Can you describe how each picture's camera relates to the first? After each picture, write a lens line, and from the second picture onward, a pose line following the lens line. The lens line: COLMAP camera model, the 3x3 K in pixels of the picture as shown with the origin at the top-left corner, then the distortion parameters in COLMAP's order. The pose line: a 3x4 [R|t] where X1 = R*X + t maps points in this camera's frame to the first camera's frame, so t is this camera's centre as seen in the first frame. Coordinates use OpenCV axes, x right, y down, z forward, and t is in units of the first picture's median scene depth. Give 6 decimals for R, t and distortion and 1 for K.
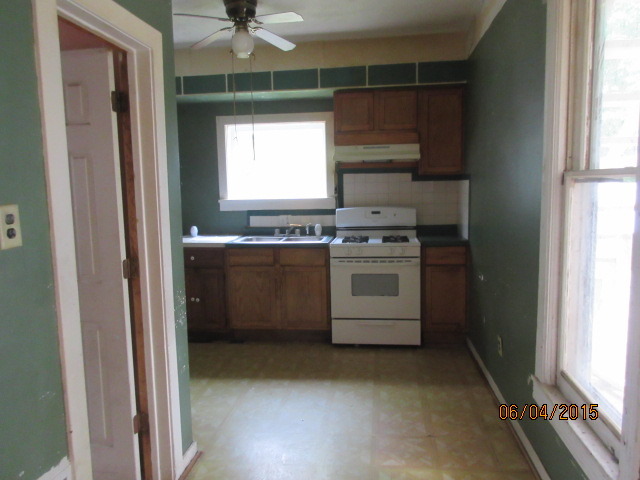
lens RADIAL K [[473.9, 0, 320.0], [0, 473.9, 240.0], [0, 0, 1]] dist [0.000873, -0.000706]
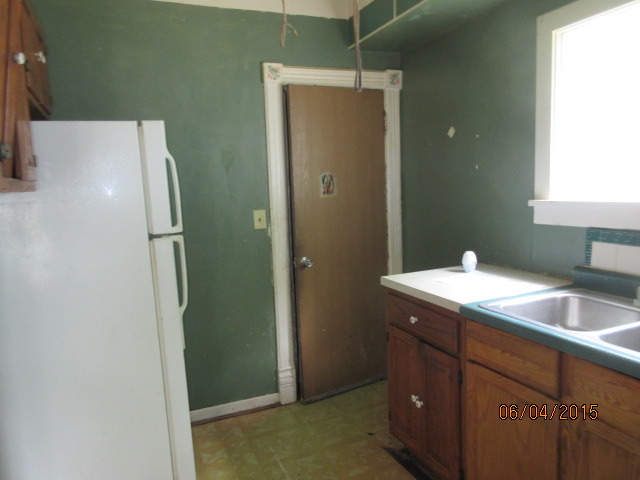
lens RADIAL K [[473.9, 0, 320.0], [0, 473.9, 240.0], [0, 0, 1]] dist [0.000873, -0.000706]
pose [[0.506267, 0.100594, -0.856489, 0.093428], [-0.076553, 0.994495, 0.071552, -0.069033], [0.858972, 0.029343, 0.511181, 0.638383]]
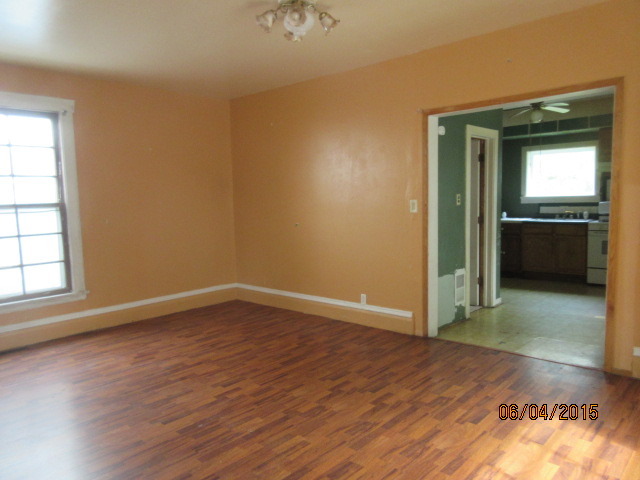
lens RADIAL K [[473.9, 0, 320.0], [0, 473.9, 240.0], [0, 0, 1]] dist [0.000873, -0.000706]
pose [[0.813041, 0.051667, -0.579910, 0.203948], [-0.056091, 0.998372, 0.010310, 0.097529], [0.579498, 0.024146, 0.814616, -0.828514]]
